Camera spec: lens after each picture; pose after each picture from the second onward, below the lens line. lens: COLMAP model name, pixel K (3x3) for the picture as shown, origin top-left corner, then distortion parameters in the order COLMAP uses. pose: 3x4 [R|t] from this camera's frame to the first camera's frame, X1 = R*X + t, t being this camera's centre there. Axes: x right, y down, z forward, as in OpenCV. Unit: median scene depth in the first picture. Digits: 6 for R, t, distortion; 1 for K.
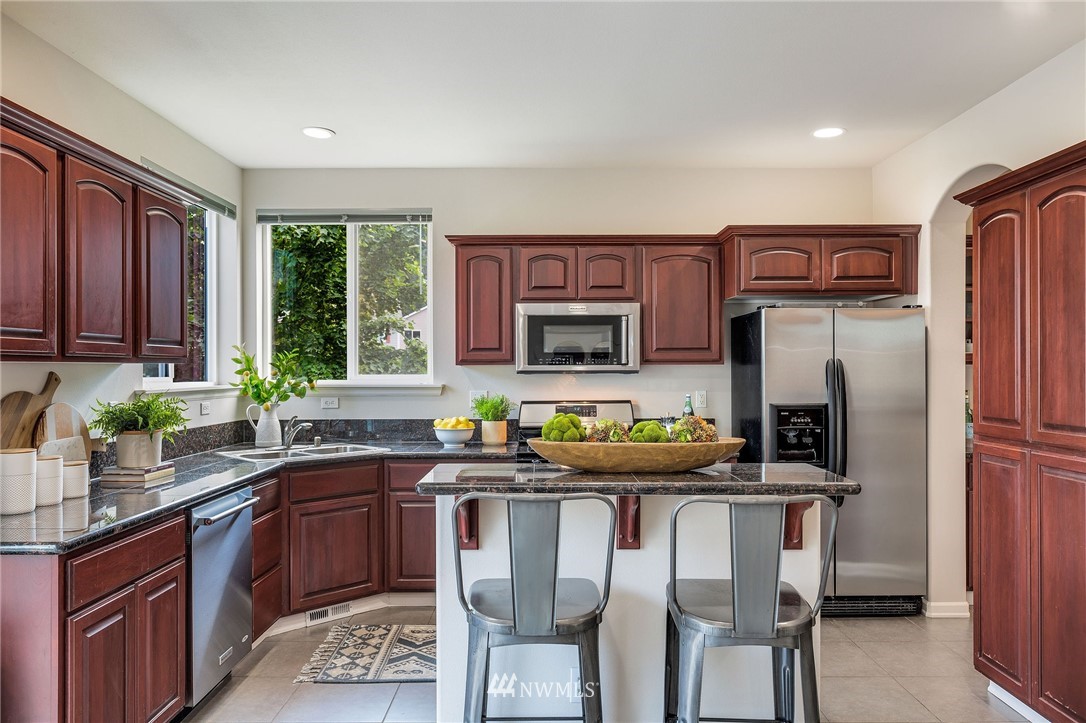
lens RADIAL K [[777.5, 0, 544.3], [0, 777.5, 363.1], [0, 0, 1]] dist [0.005717, -0.003479]
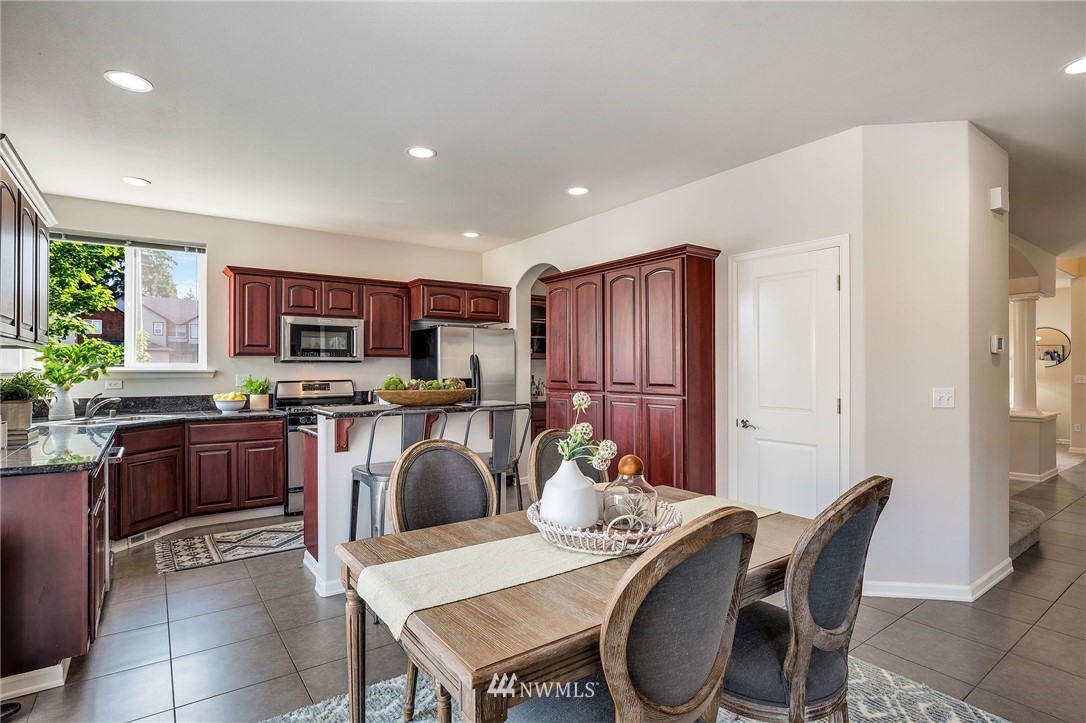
lens RADIAL K [[541.4, 0, 544.8], [0, 541.4, 361.6], [0, 0, 1]] dist [-0.003542, -0.000055]
pose [[0.810857, 0.006170, 0.585211, -0.237391], [-0.001605, 0.999964, -0.008319, 0.020478], [-0.585241, 0.005807, 0.810838, -0.155308]]
